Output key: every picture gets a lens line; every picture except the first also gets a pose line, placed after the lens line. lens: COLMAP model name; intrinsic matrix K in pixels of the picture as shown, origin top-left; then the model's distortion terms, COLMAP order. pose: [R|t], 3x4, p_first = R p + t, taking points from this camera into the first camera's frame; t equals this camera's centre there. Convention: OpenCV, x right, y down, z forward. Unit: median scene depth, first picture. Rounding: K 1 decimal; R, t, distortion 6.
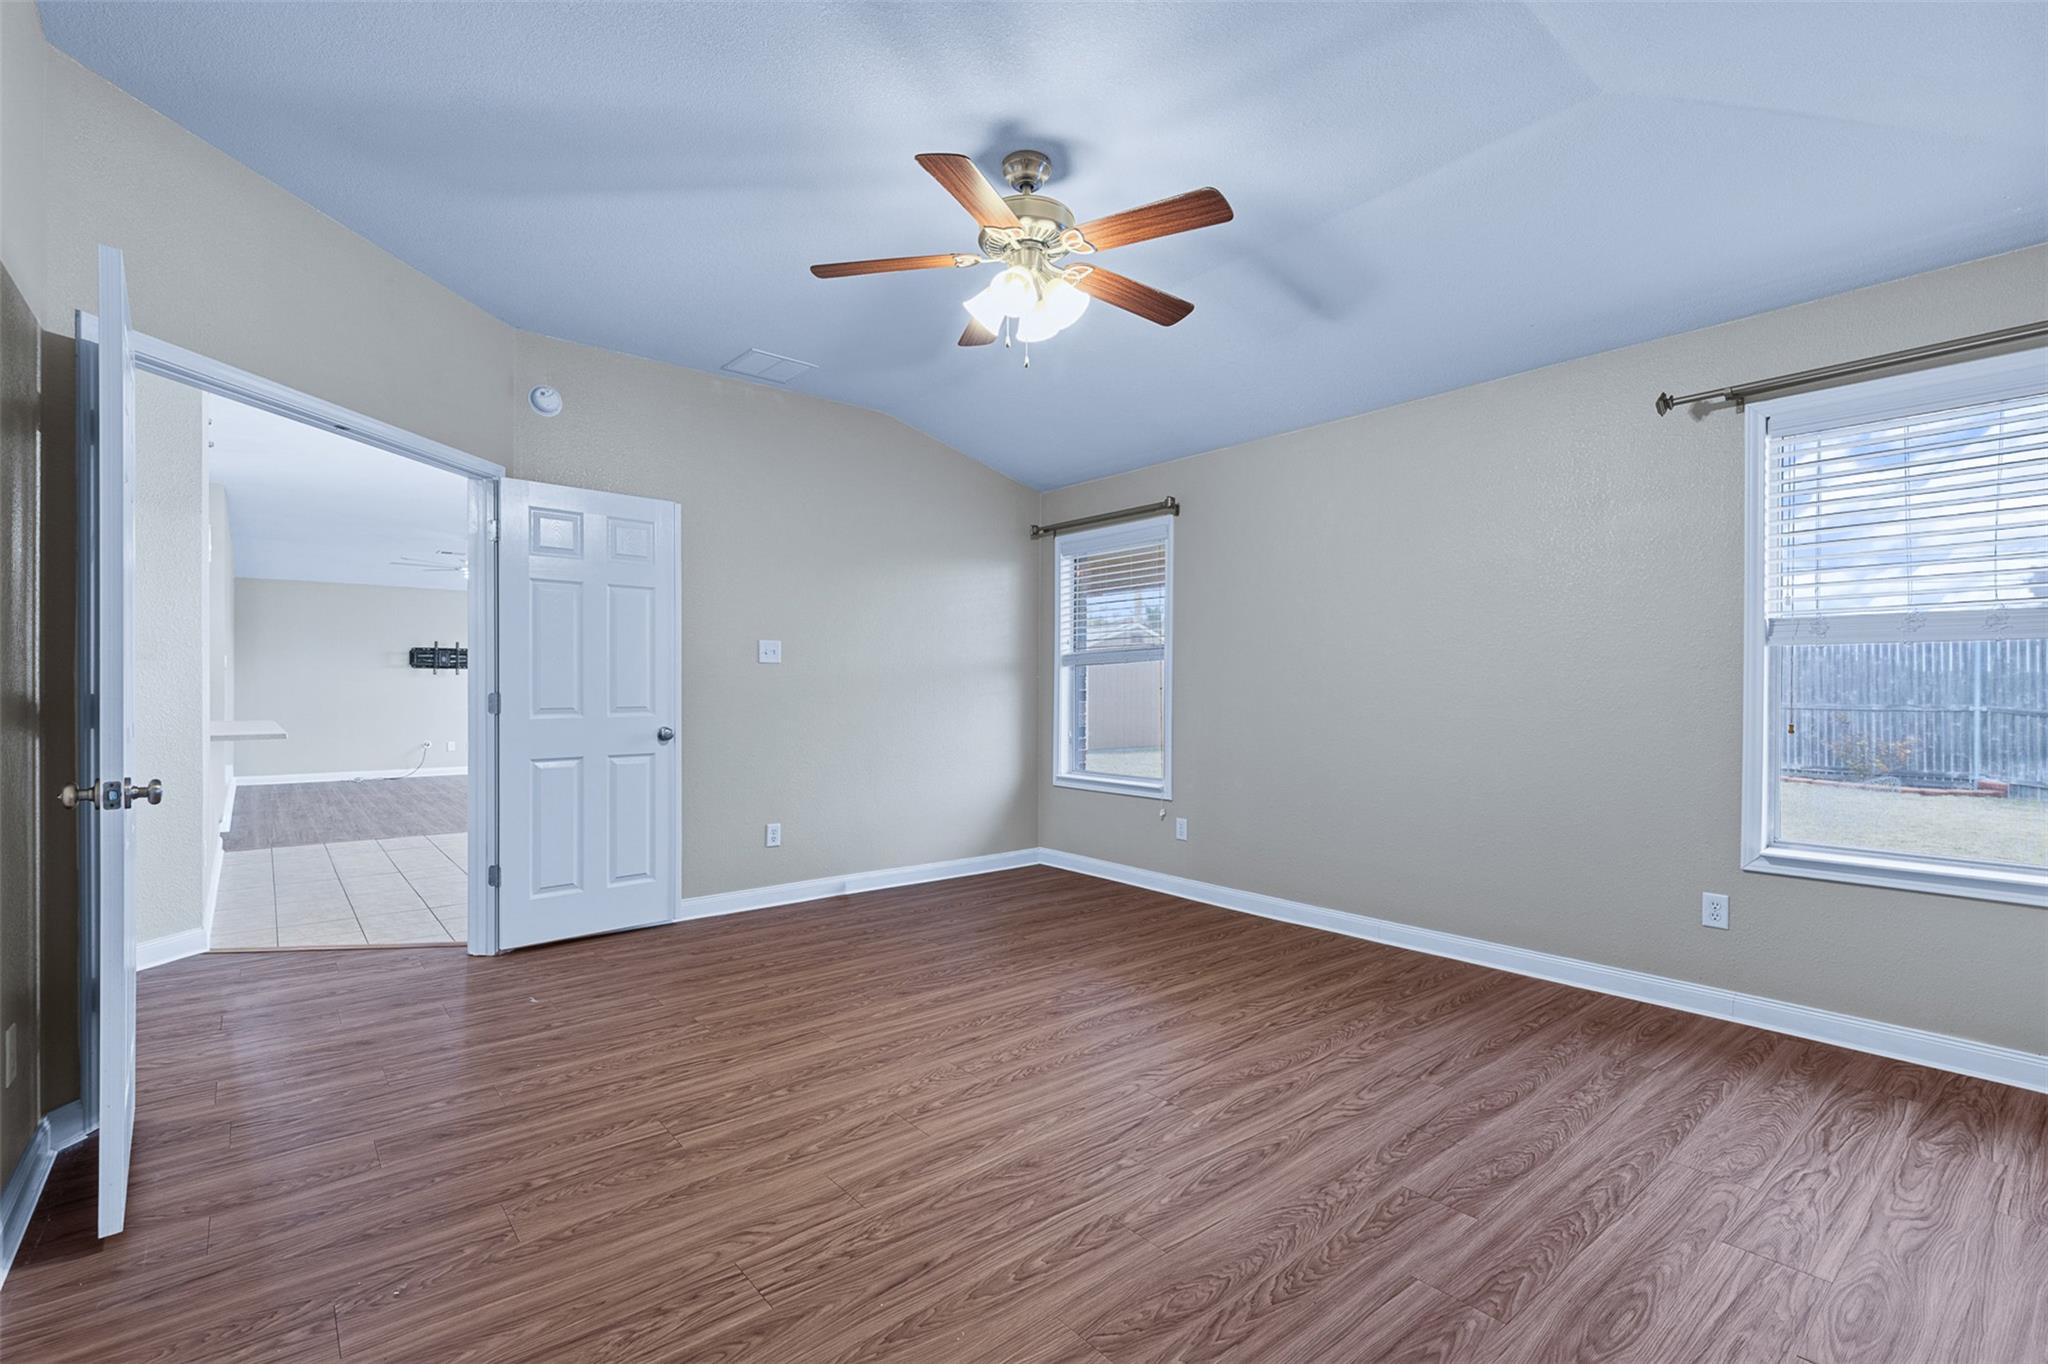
lens RADIAL K [[923.5, 0, 1015.6], [0, 923.5, 692.5], [0, 0, 1]] dist [0.007719, -0.001136]
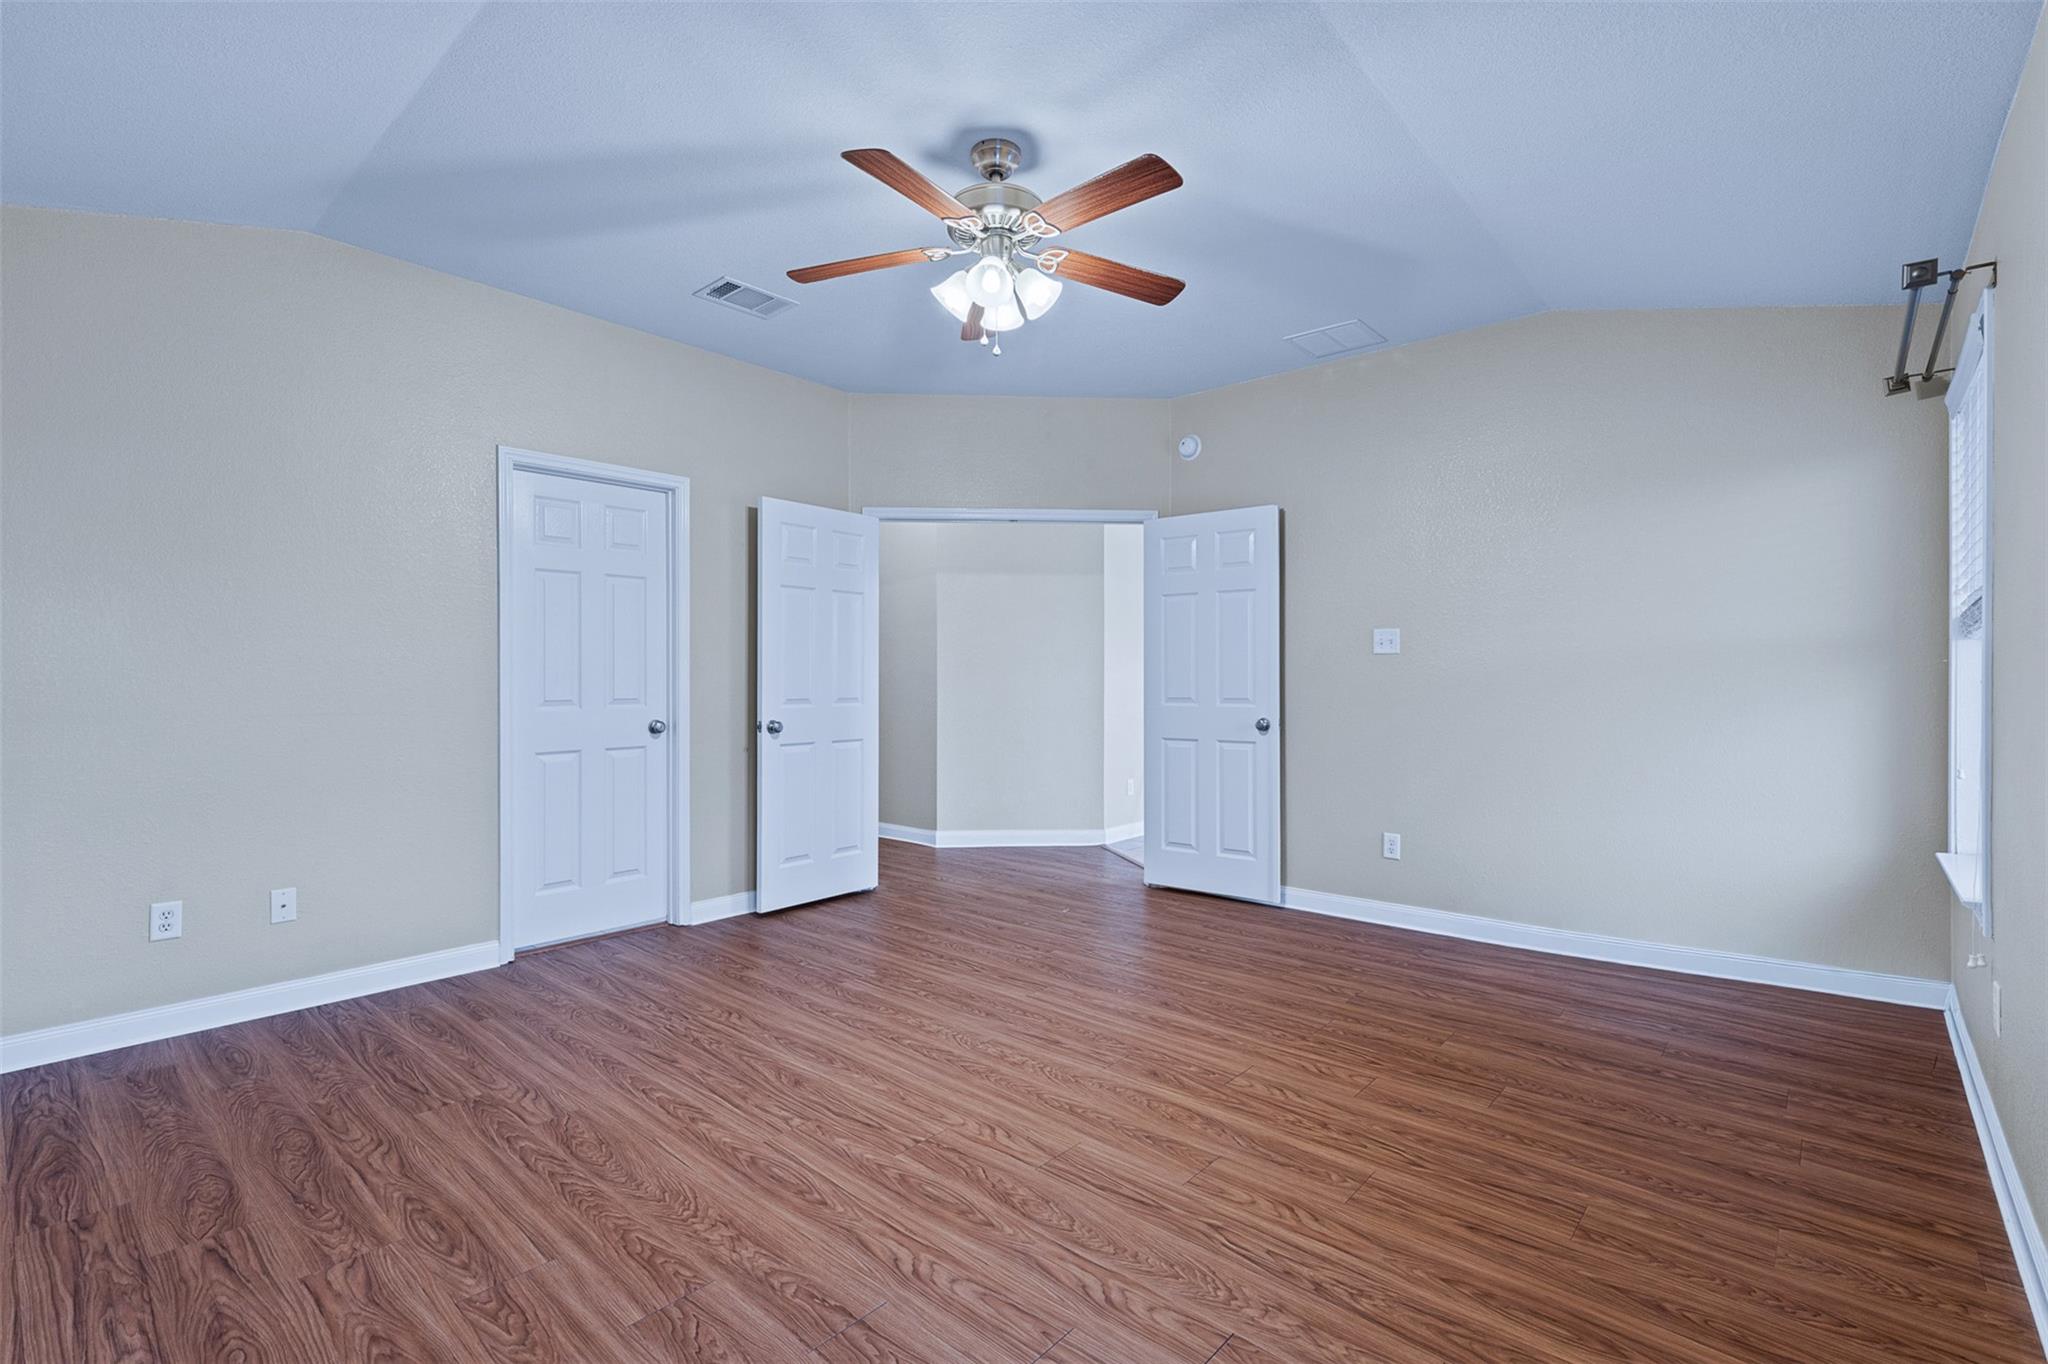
lens RADIAL K [[923.5, 0, 1015.5], [0, 923.5, 673.6], [0, 0, 1]] dist [0.007719, -0.001136]
pose [[0.151602, -0.007722, -0.988411, 0.893061], [-0.006316, 0.999942, -0.008781, -0.003875], [0.988421, 0.007574, 0.151545, 0.790460]]
